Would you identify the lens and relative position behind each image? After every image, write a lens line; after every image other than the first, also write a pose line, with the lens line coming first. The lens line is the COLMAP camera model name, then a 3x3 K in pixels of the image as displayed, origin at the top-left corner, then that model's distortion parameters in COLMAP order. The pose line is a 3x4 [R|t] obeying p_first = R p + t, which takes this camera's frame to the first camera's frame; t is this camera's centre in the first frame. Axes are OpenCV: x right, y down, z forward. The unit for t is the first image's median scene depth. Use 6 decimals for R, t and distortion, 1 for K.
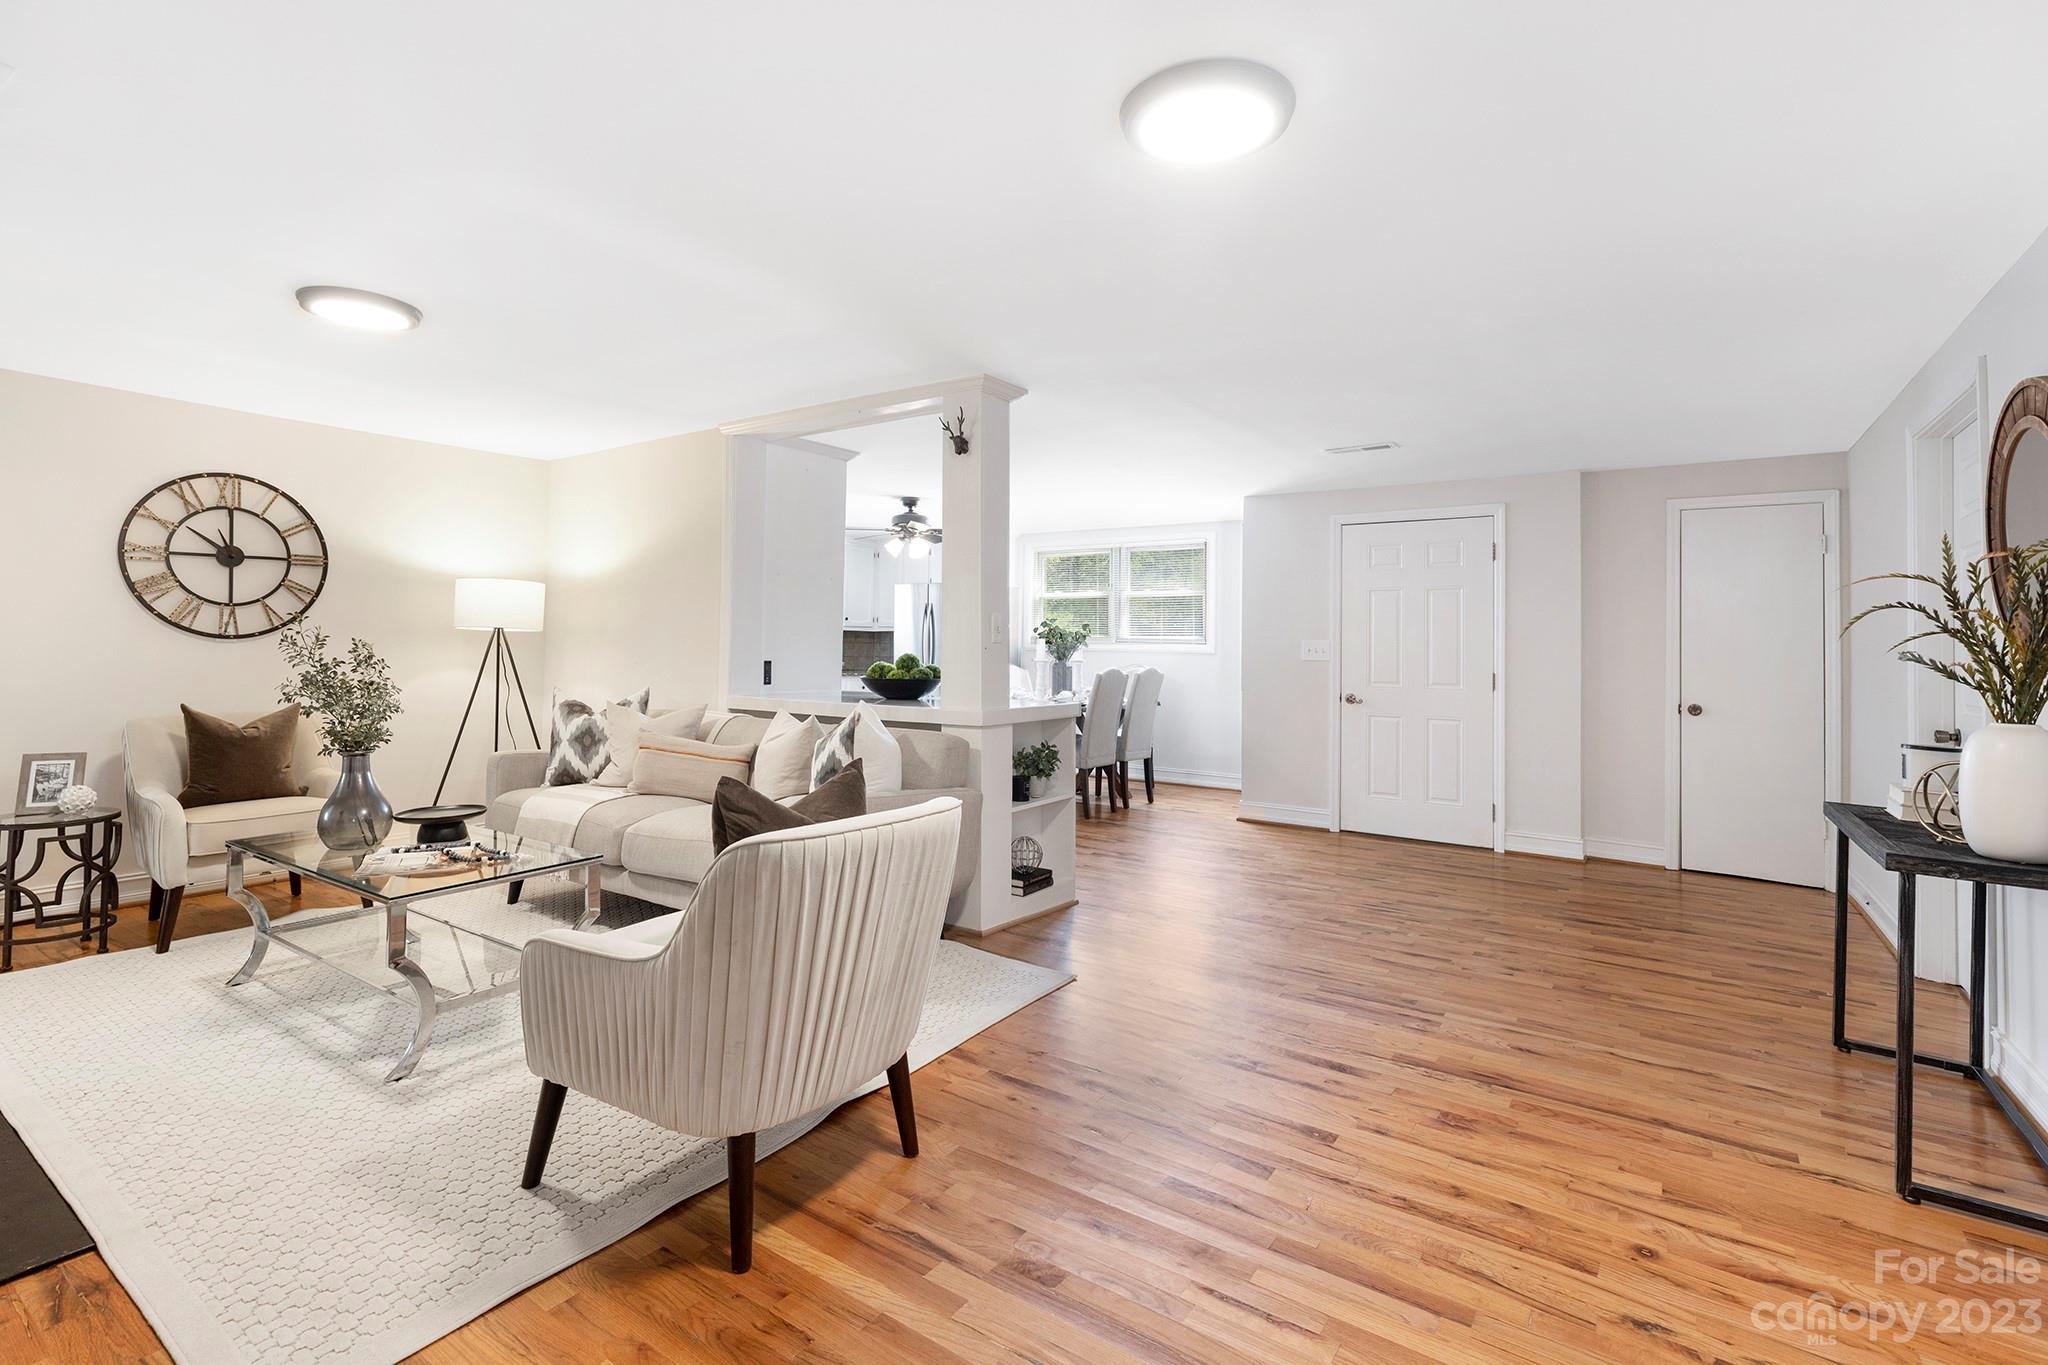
lens RADIAL K [[953.5, 0, 1022.9], [0, 953.5, 659.0], [0, 0, 1]] dist [0.001380, 0.000077]
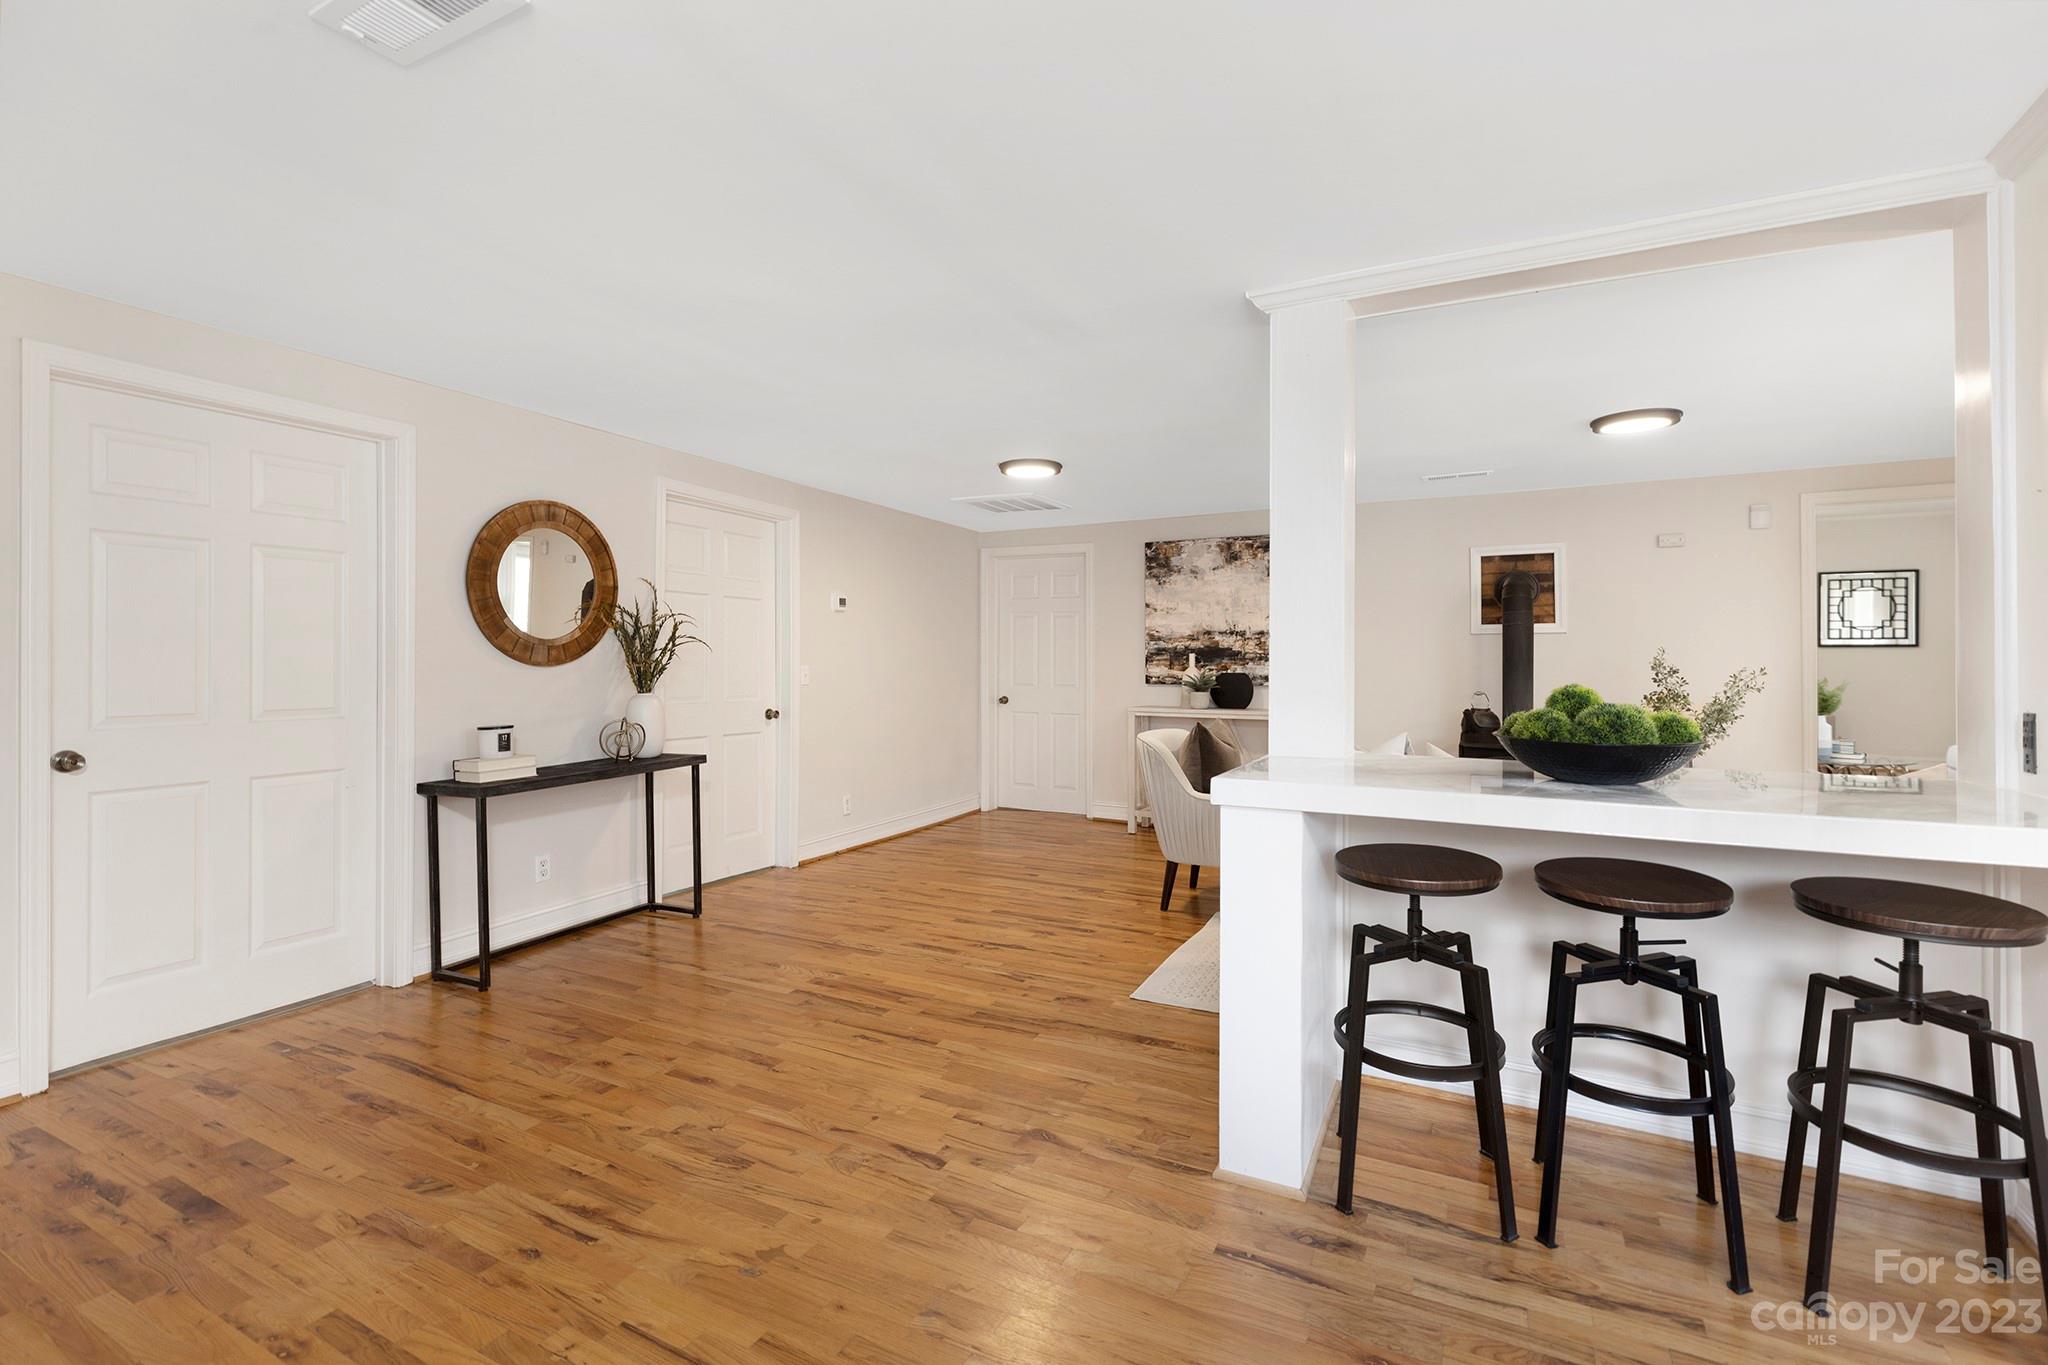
lens RADIAL K [[953.5, 0, 1022.9], [0, 953.5, 659.0], [0, 0, 1]] dist [0.001380, 0.000077]
pose [[-0.991184, -0.018467, -0.131202, 0.318866], [-0.019486, 0.999789, 0.006489, -0.024351], [0.131055, 0.008988, -0.991334, 2.056011]]
